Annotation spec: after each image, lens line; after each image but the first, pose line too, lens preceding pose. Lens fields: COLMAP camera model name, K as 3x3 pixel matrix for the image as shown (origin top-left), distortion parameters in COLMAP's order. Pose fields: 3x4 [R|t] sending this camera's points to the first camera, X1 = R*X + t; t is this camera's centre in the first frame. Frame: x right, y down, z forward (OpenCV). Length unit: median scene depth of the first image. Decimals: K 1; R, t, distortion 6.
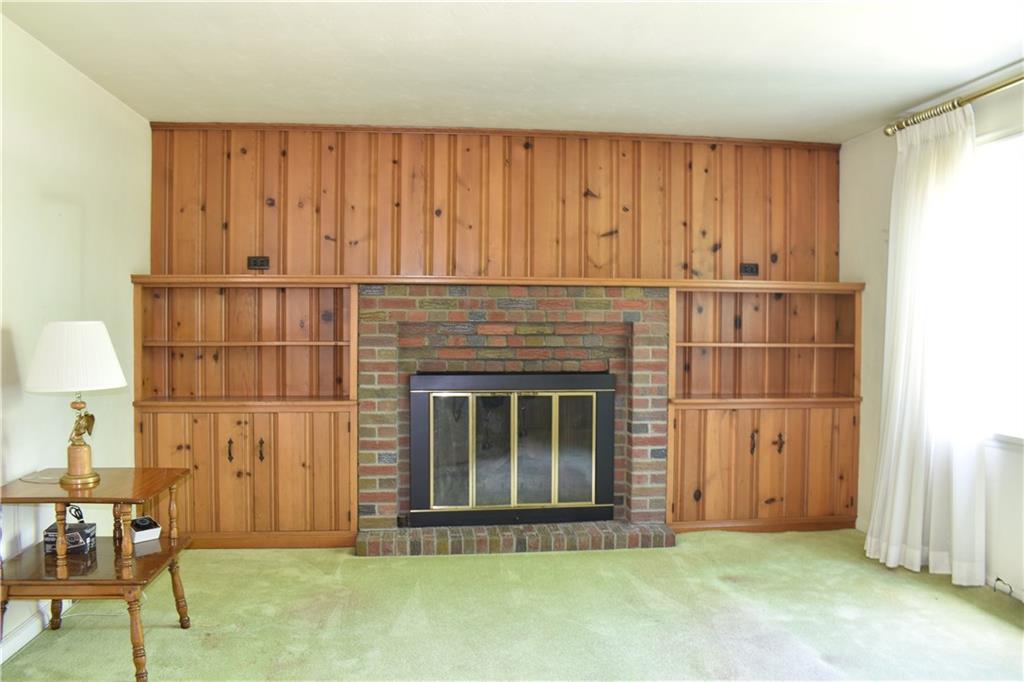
lens RADIAL K [[799.8, 0, 512.0], [0, 799.8, 341.0], [0, 0, 1]] dist [-0.110772, 0.042380]
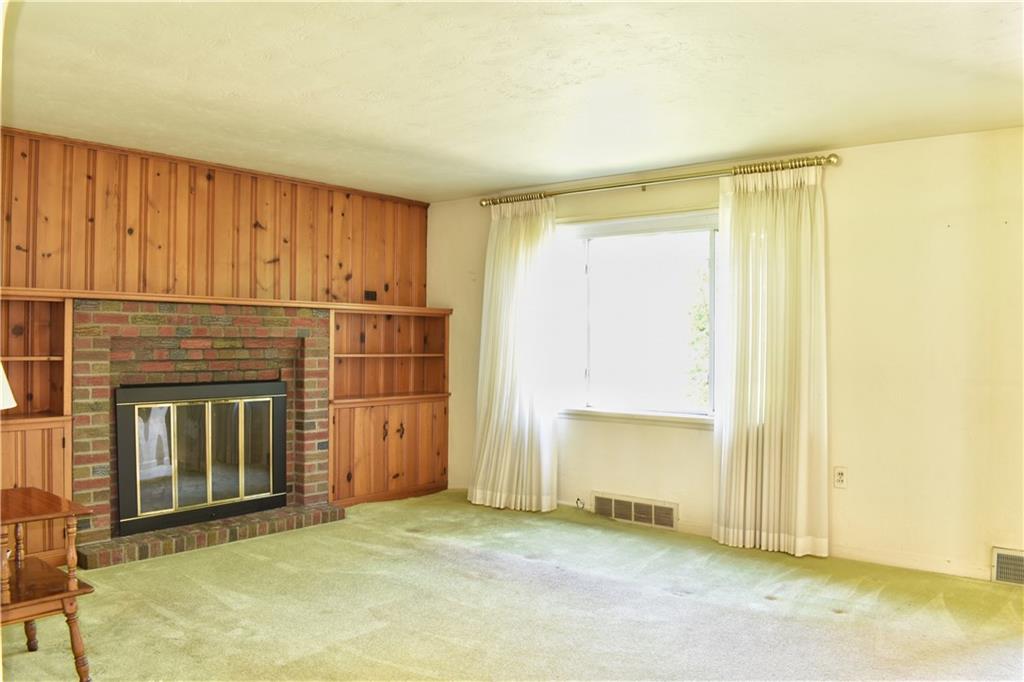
lens RADIAL K [[799.8, 0, 512.0], [0, 799.8, 341.0], [0, 0, 1]] dist [-0.110772, 0.042380]
pose [[0.720377, 0.000382, 0.693583, -0.448904], [0.010463, 0.999880, -0.011419, -0.001389], [-0.693504, 0.015483, 0.720286, -0.075680]]
